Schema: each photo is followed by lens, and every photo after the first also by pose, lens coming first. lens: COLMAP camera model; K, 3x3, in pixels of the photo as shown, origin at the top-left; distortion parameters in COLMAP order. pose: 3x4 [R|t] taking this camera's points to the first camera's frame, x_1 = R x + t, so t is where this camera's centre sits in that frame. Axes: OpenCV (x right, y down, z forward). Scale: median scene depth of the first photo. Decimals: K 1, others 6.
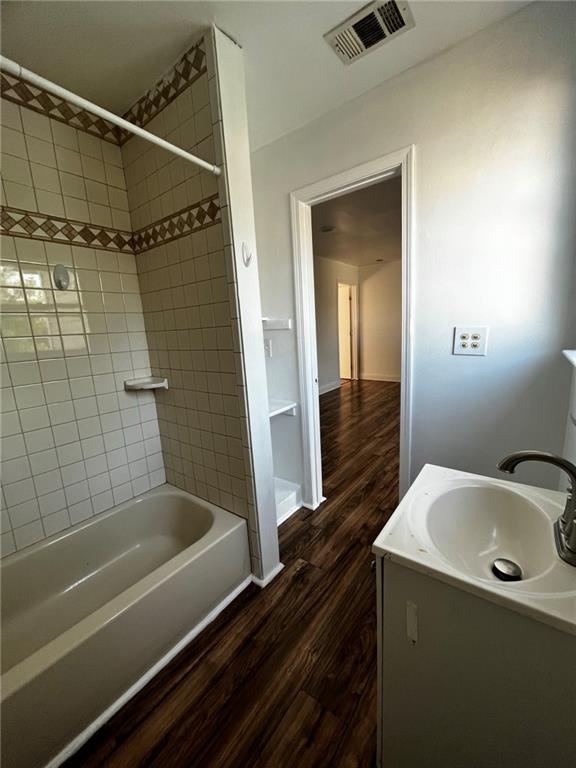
lens RADIAL K [[308.3, 0, 291.5], [0, 308.3, 382.9], [0, 0, 1]] dist [0.000927, 0.000016]
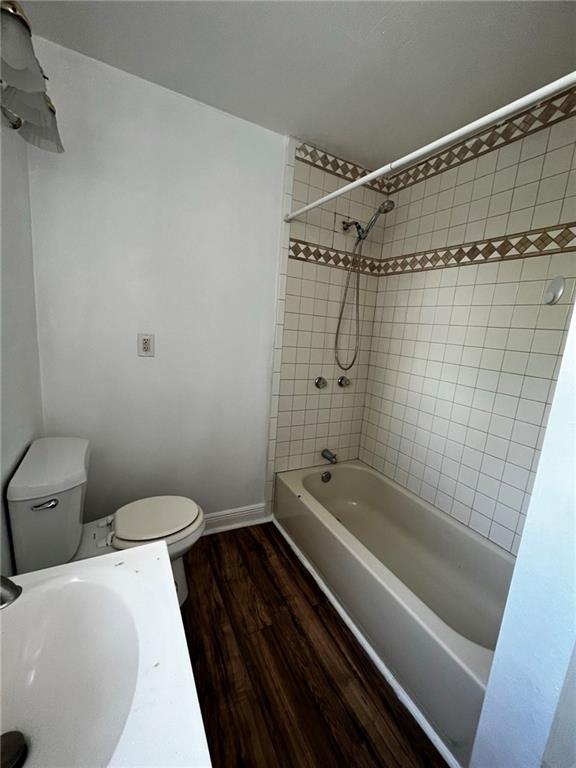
lens RADIAL K [[308.3, 0, 295.3], [0, 308.3, 385.6], [0, 0, 1]] dist [0.000927, 0.000016]
pose [[-0.408970, 0.190542, -0.892433, 0.502936], [-0.226352, 0.926214, 0.301483, -0.222913], [0.884030, 0.325301, -0.335664, 0.866390]]
